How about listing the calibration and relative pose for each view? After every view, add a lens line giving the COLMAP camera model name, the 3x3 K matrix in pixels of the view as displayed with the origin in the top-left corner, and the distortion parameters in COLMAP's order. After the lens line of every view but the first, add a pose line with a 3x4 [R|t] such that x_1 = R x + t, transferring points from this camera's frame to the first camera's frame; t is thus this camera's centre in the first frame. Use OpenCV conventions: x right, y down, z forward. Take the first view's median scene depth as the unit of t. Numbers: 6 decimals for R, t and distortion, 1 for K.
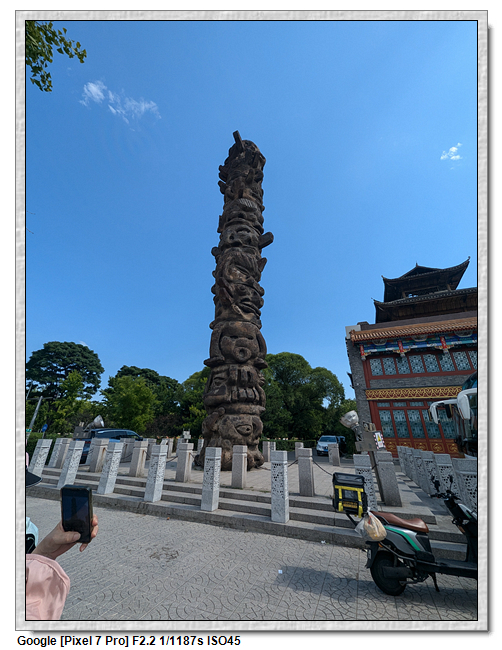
lens RADIAL K [[247.2, 0, 251.0], [0, 247.2, 325.0], [0, 0, 1]] dist [-0.000363, 0.000007]
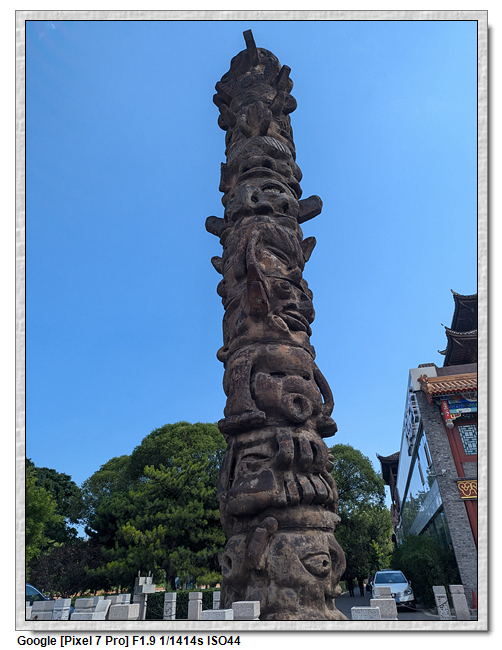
lens RADIAL K [[415.3, 0, 251.0], [0, 415.3, 325.0], [0, 0, 1]] dist [0.037382, -0.002376]
pose [[0.989113, 0.029787, 0.144112, -0.244354], [-0.011920, 0.992299, -0.123288, 0.052023], [-0.146675, 0.120228, 0.981851, 0.129509]]
